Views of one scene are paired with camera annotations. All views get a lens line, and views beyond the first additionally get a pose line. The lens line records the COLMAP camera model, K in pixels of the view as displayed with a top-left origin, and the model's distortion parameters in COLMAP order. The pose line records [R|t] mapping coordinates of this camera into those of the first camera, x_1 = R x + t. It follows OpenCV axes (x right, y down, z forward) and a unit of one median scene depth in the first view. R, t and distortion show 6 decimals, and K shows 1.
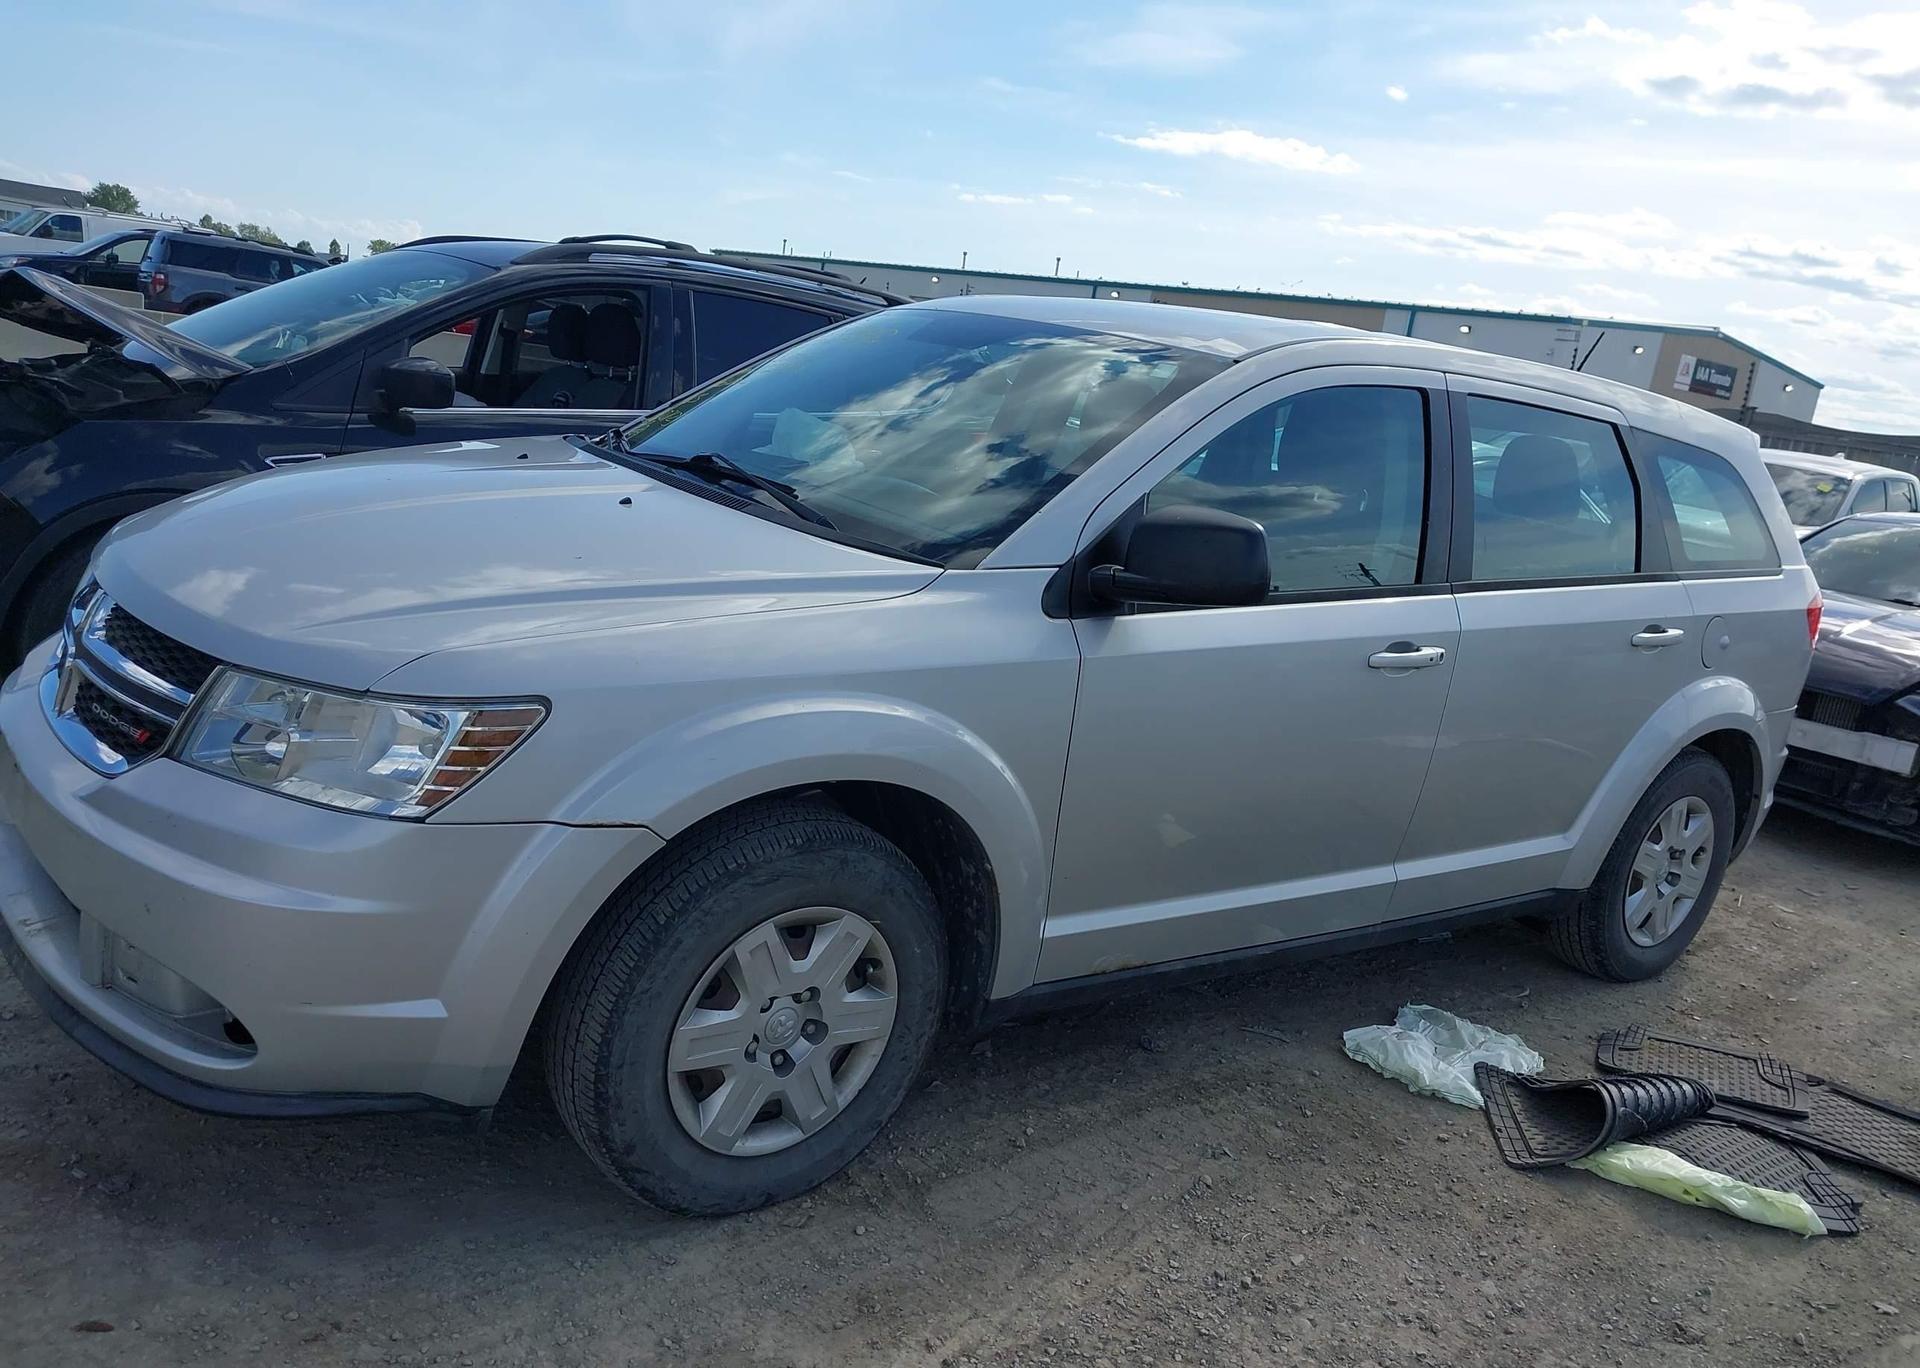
lens RADIAL K [[1657.2, 0, 950.7], [0, 1657.2, 672.7], [0, 0, 1]] dist [0.028874, -0.037602]
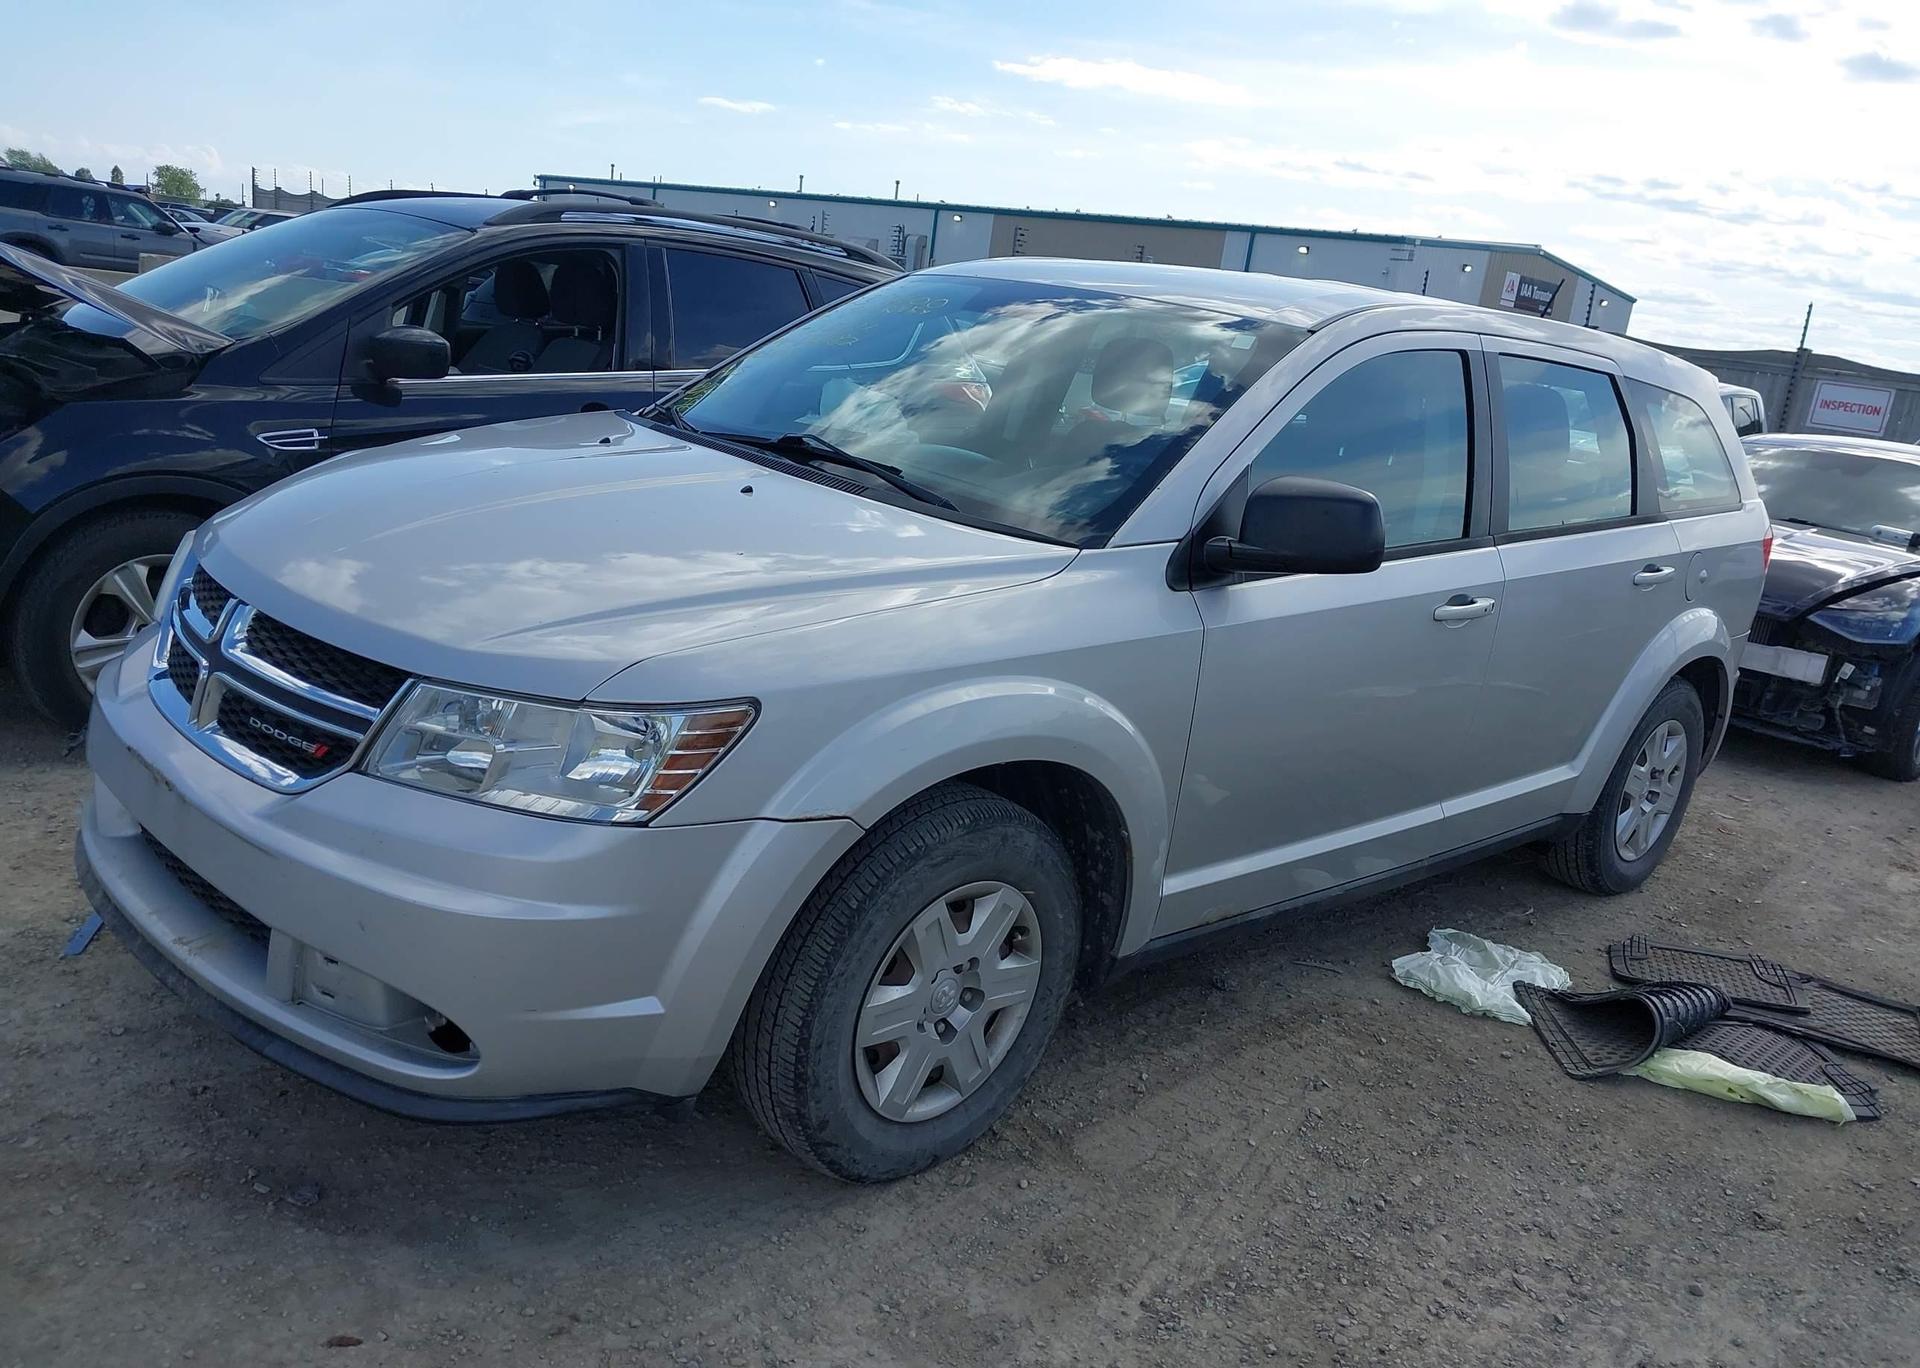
lens RADIAL K [[1657.2, 0, 956.4], [0, 1657.2, 676.5], [0, 0, 1]] dist [0.028874, -0.037602]
pose [[0.993363, -0.041859, 0.107136, -0.183060], [0.036583, 0.998041, 0.050749, -0.036323], [-0.109051, -0.046492, 0.992948, -0.018805]]
